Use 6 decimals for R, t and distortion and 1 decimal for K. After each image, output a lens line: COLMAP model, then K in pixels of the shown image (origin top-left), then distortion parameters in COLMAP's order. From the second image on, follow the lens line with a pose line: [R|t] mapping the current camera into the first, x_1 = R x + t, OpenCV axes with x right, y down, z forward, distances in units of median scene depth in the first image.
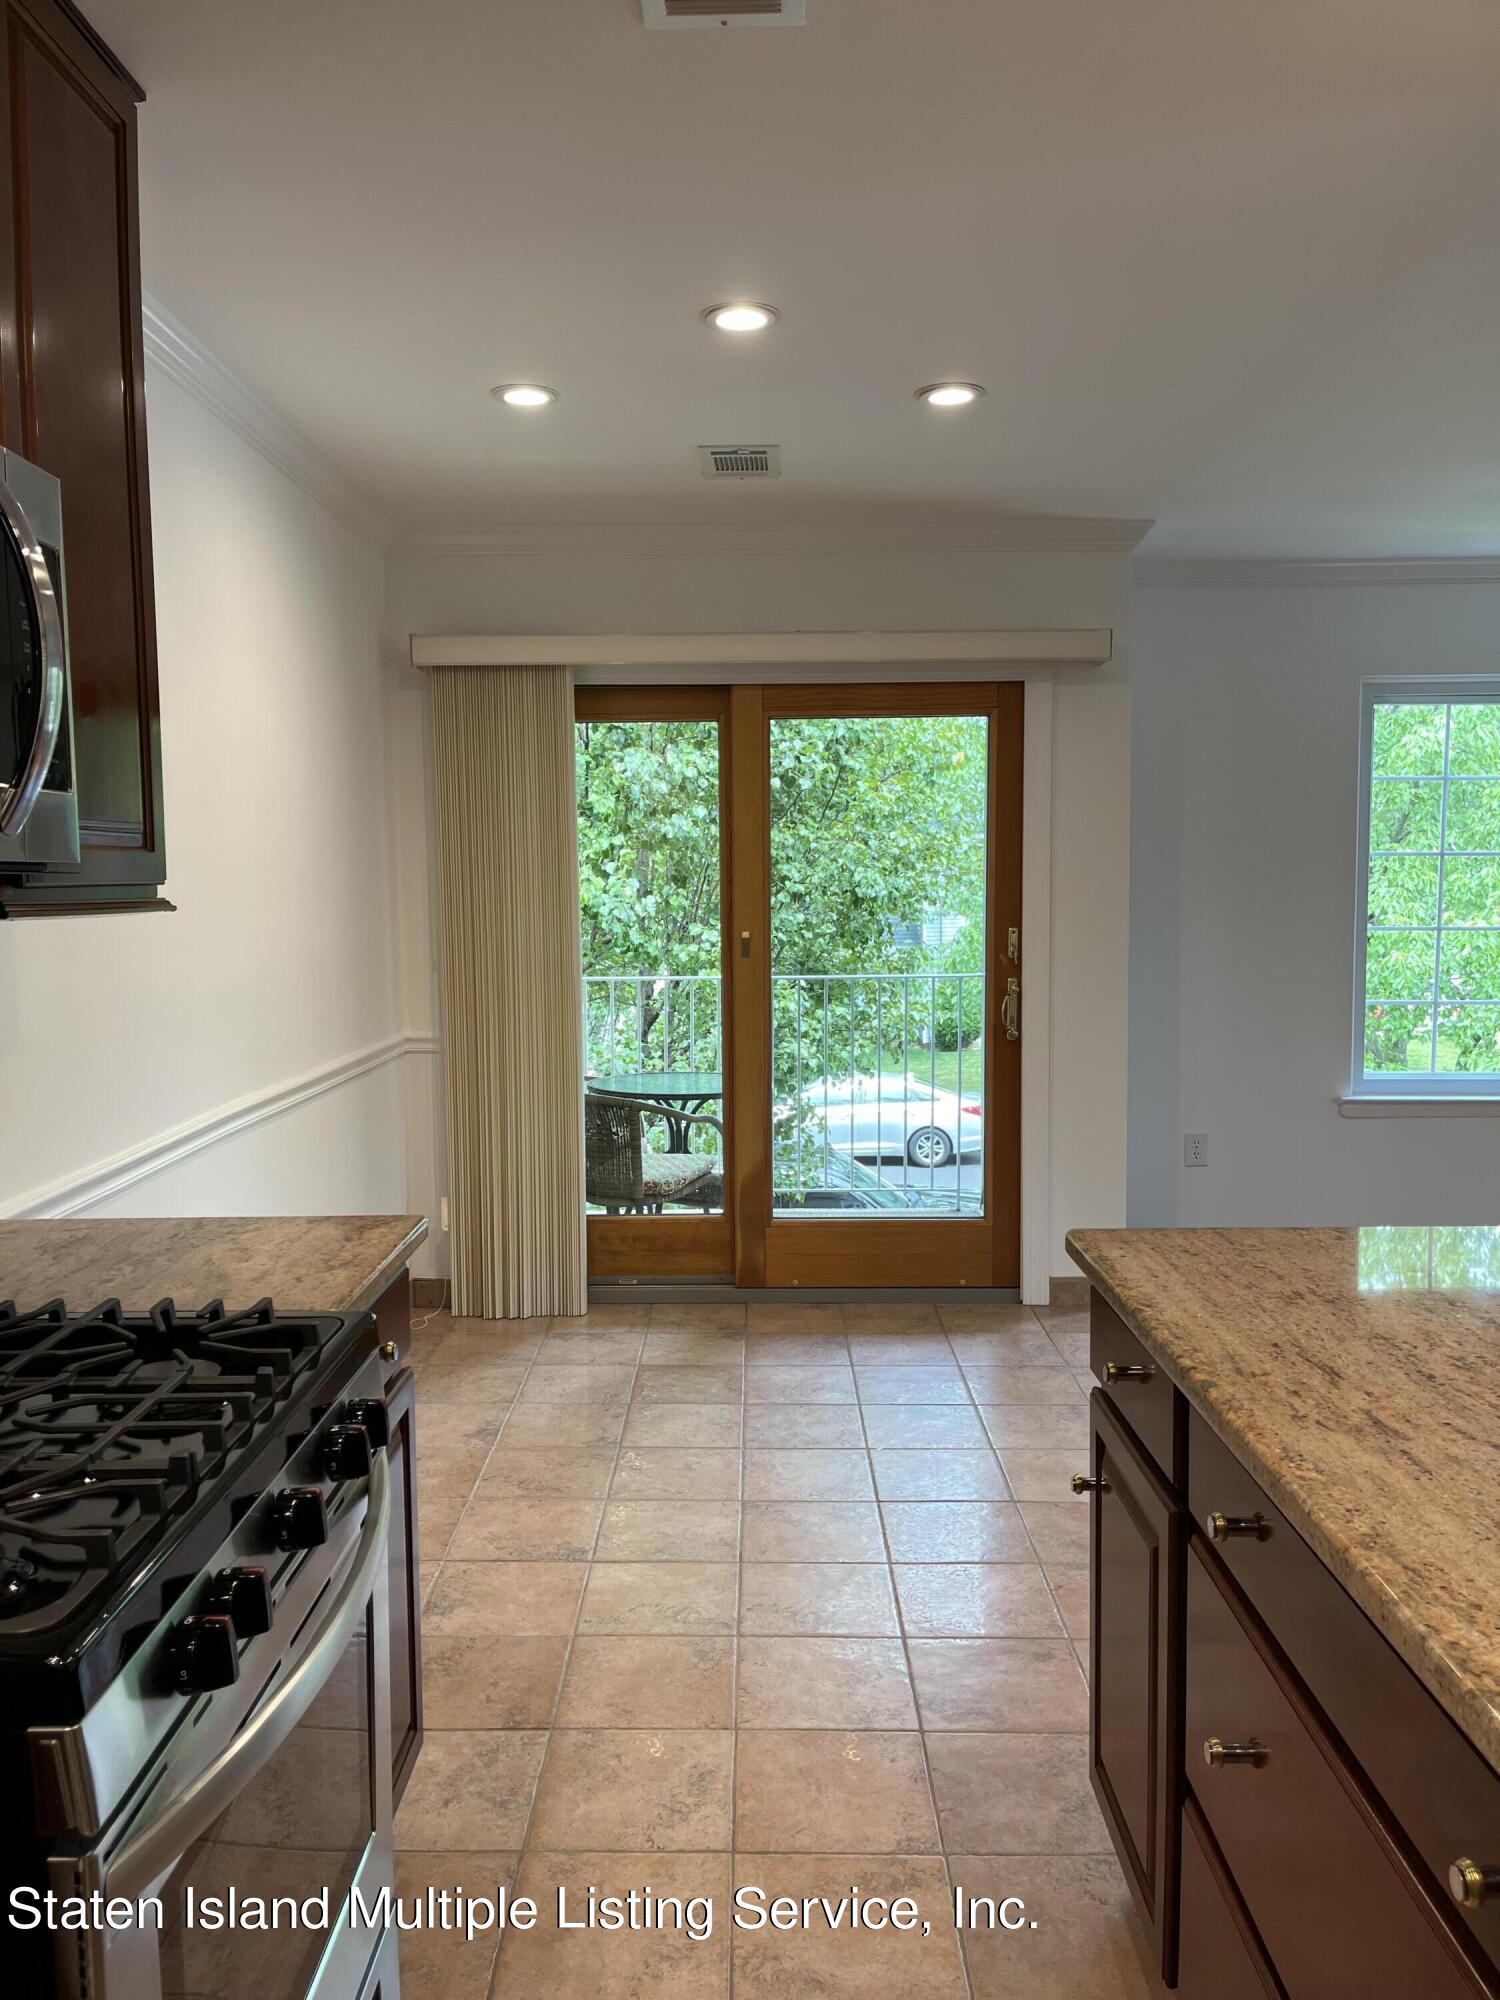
lens RADIAL K [[1509.2, 0, 742.8], [0, 1509.2, 1006.8], [0, 0, 1]] dist [0.057391, -0.077229]
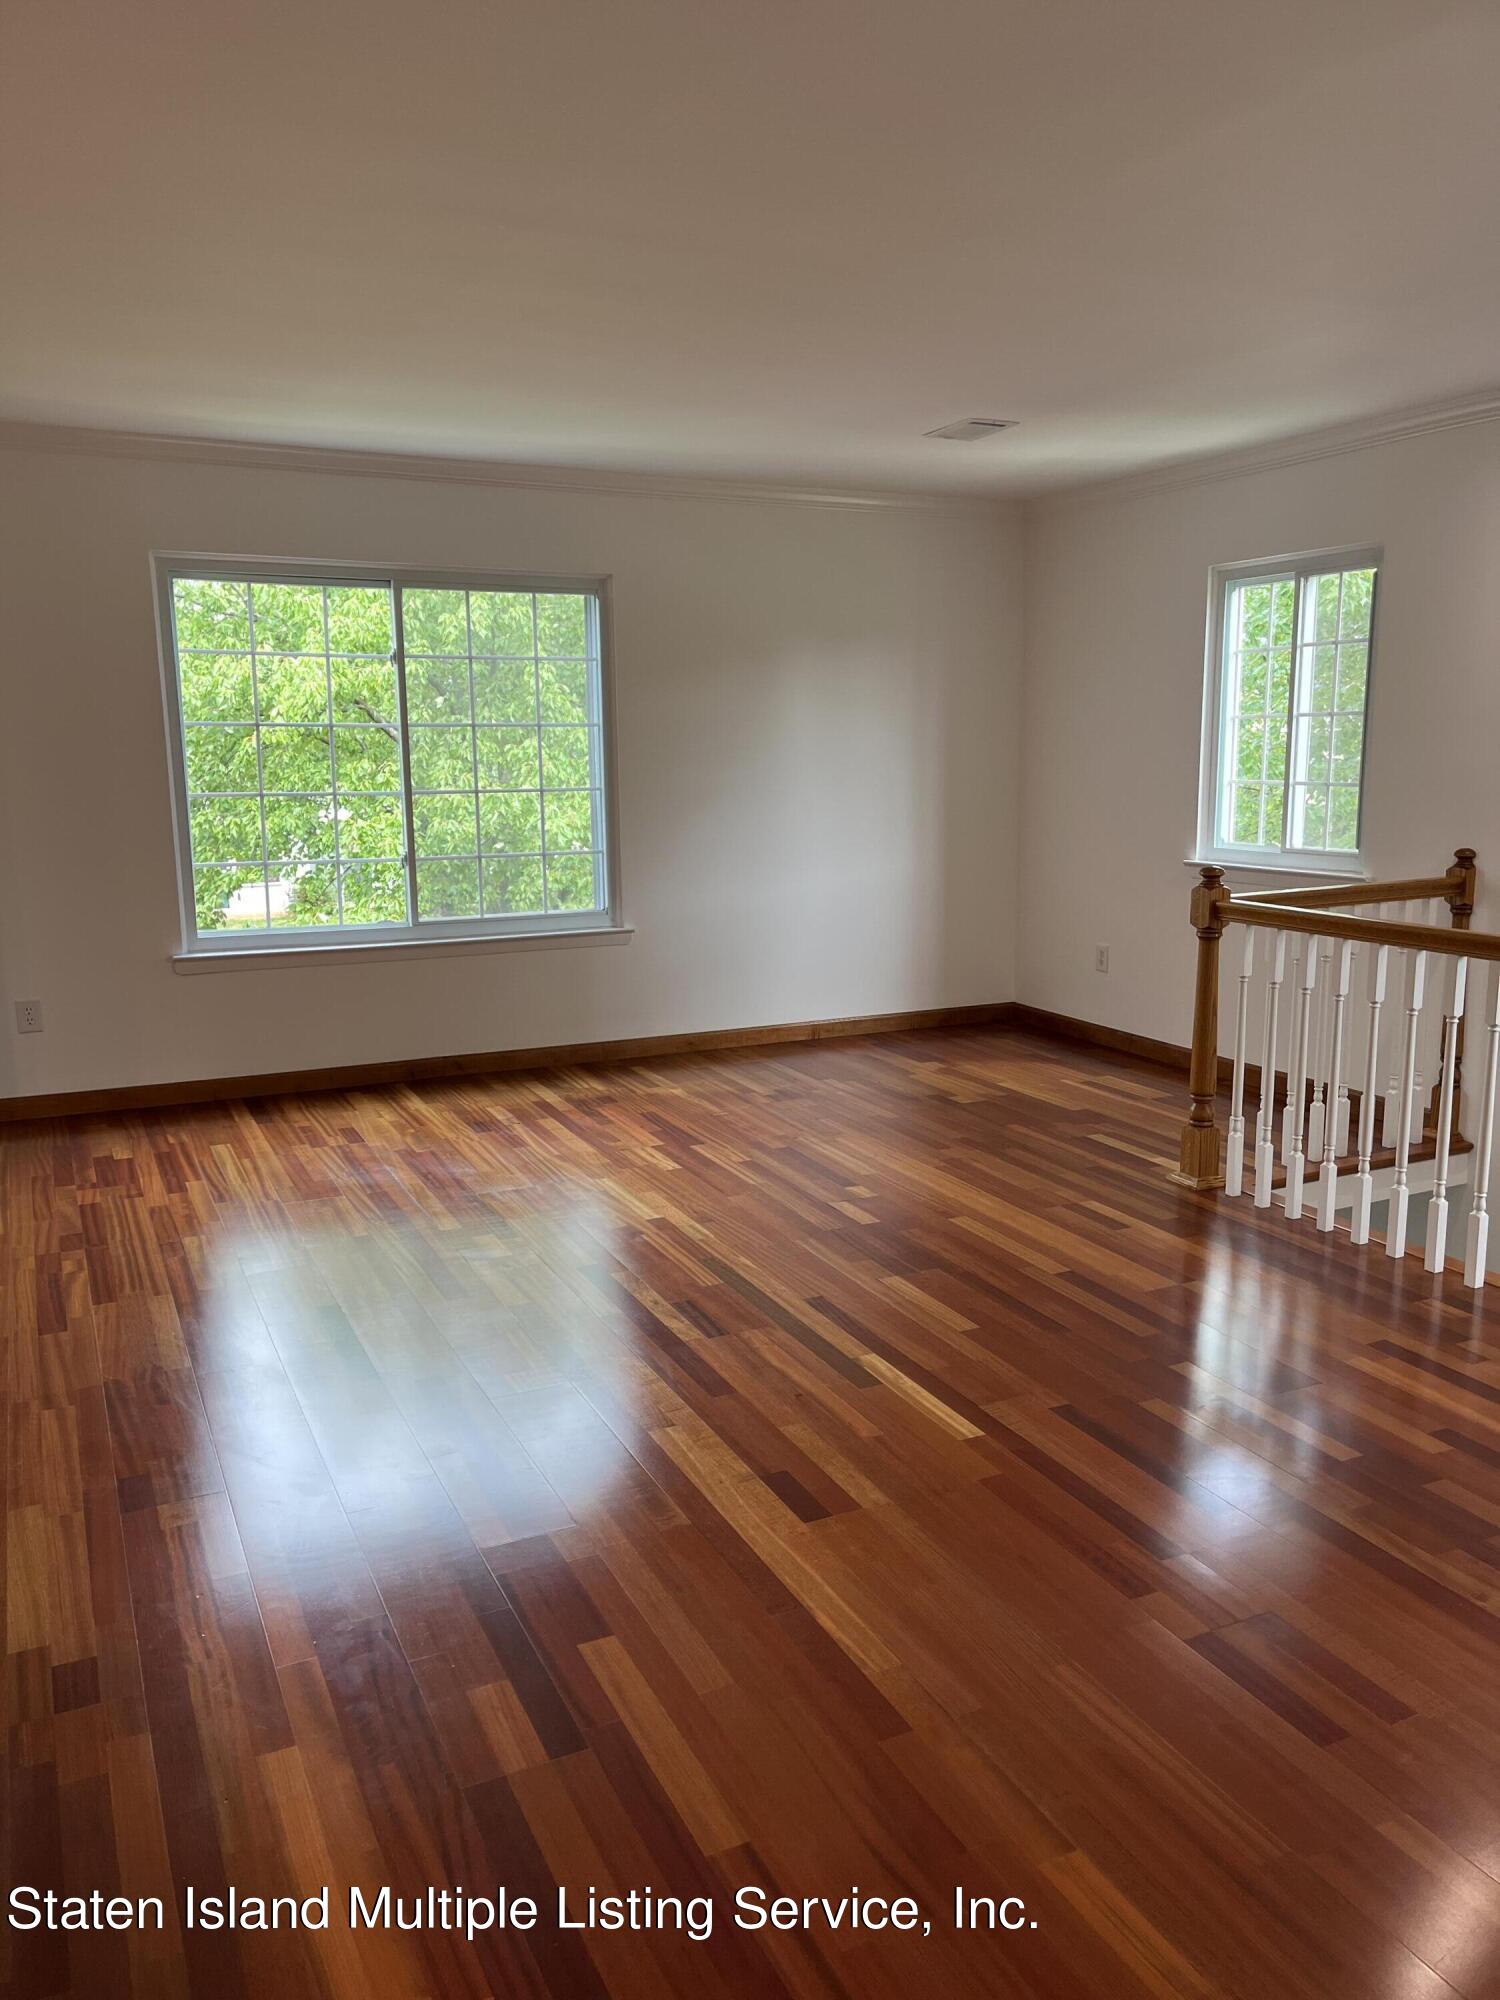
lens RADIAL K [[1509.2, 0, 742.2], [0, 1509.2, 1007.9], [0, 0, 1]] dist [0.057391, -0.077229]
pose [[0.896997, -0.077954, 0.435110, 0.702923], [0.040117, 0.994621, 0.095492, 0.025059], [-0.440213, -0.068201, 0.895299, -0.315924]]
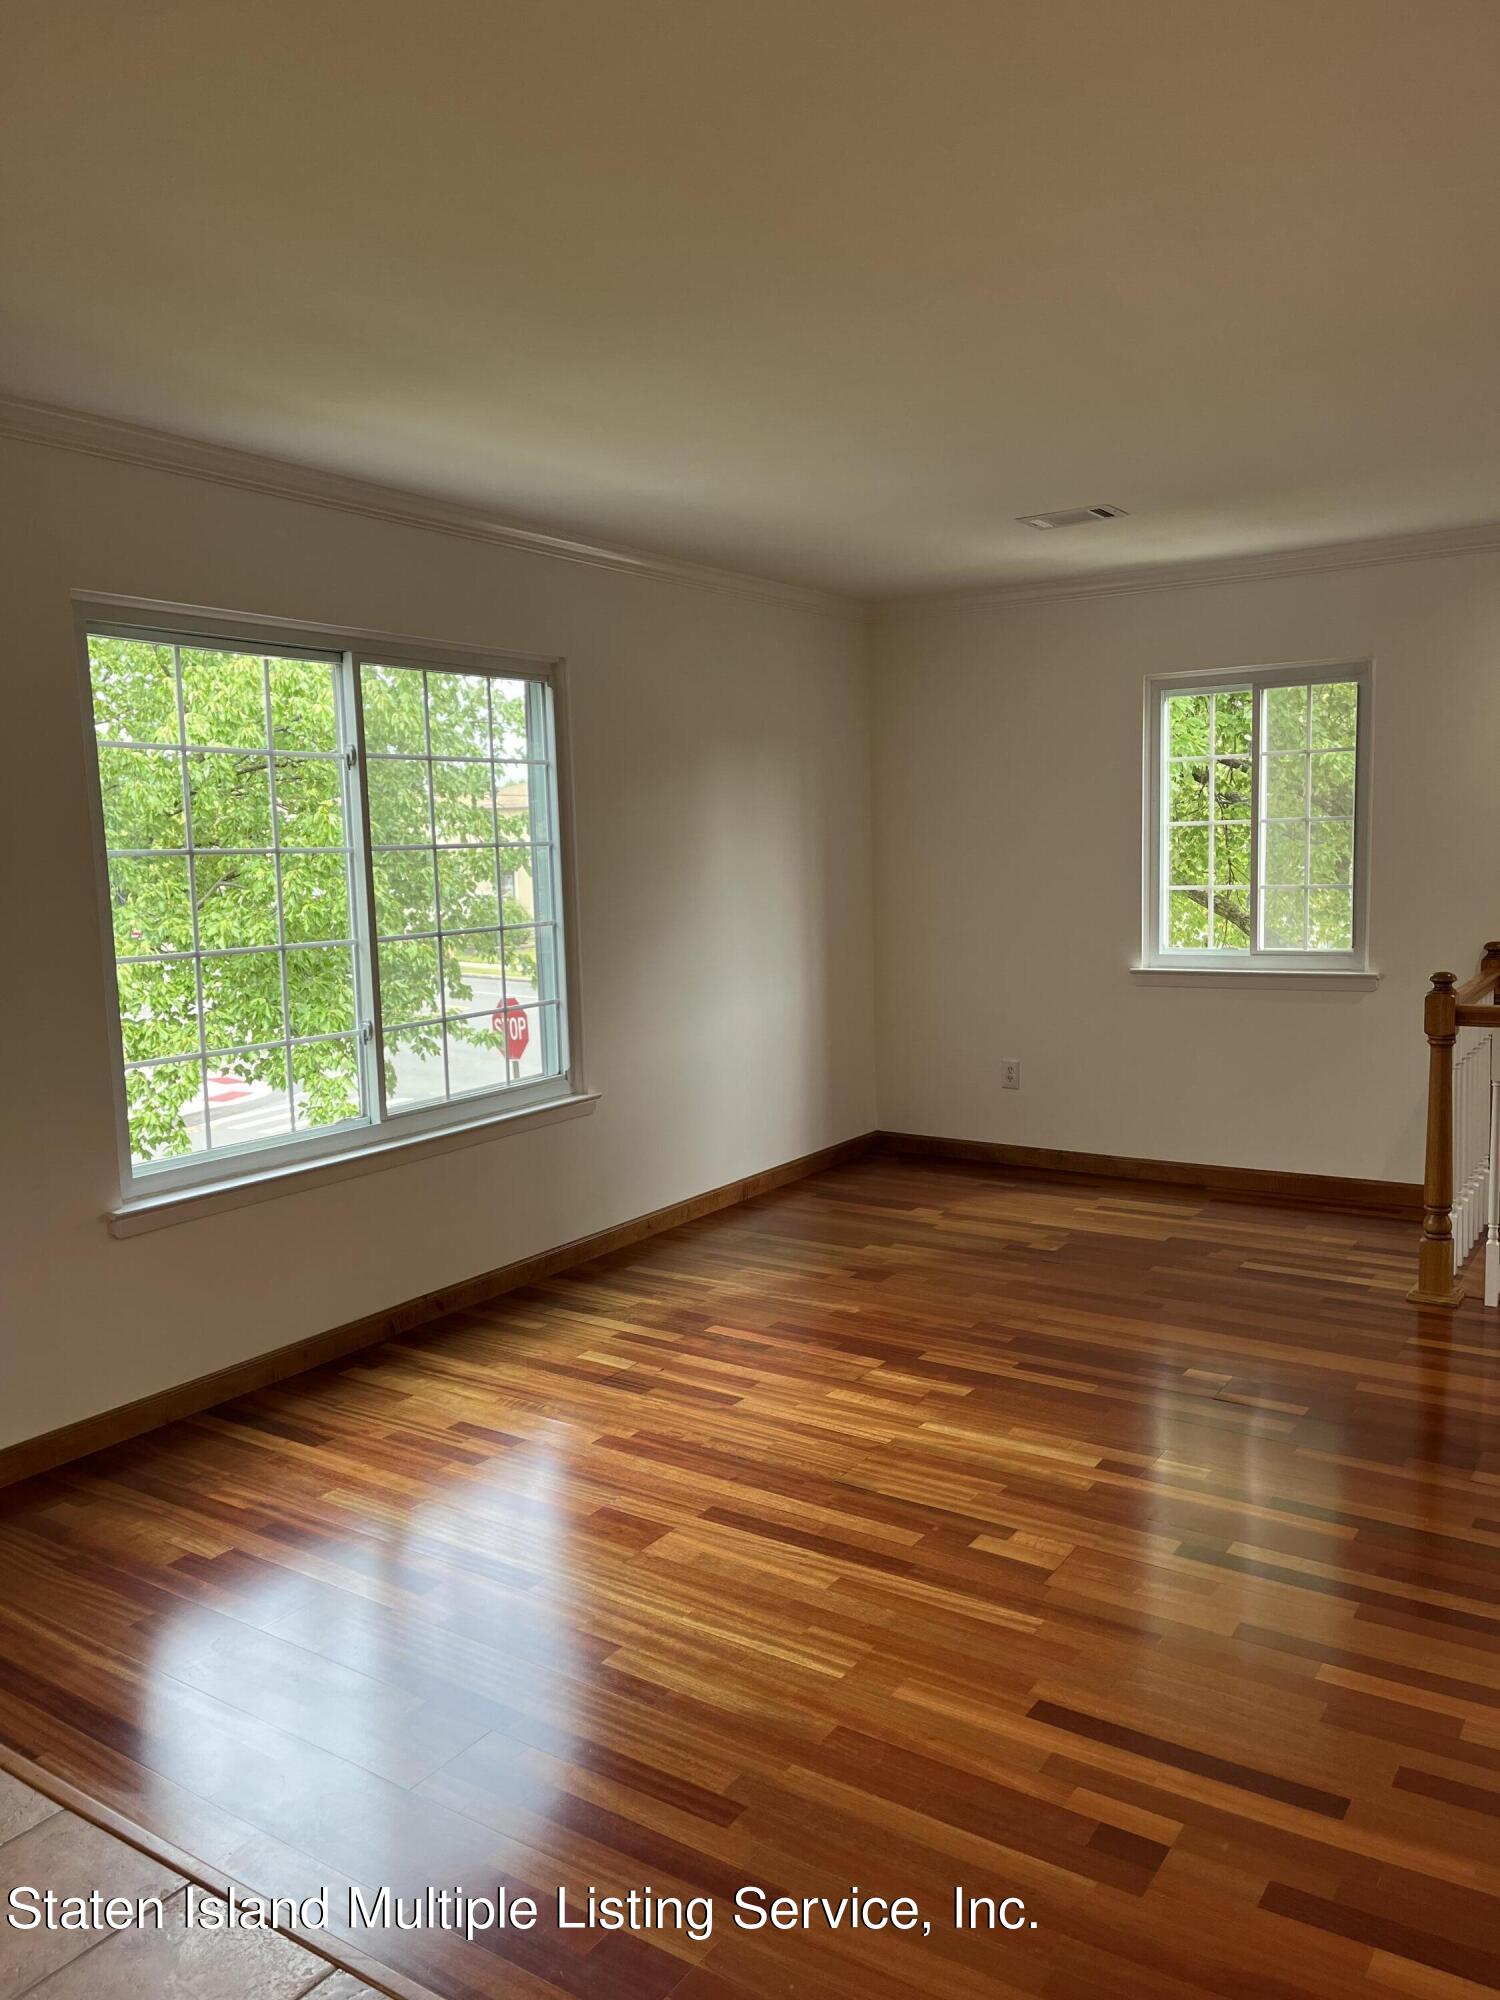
lens RADIAL K [[1509.2, 0, 747.5], [0, 1509.2, 1009.5], [0, 0, 1]] dist [0.057391, -0.077229]
pose [[0.545305, -0.104514, 0.831697, -0.020654], [0.096066, 0.993451, 0.061854, -0.111904], [-0.832715, 0.046169, 0.551774, 0.941095]]
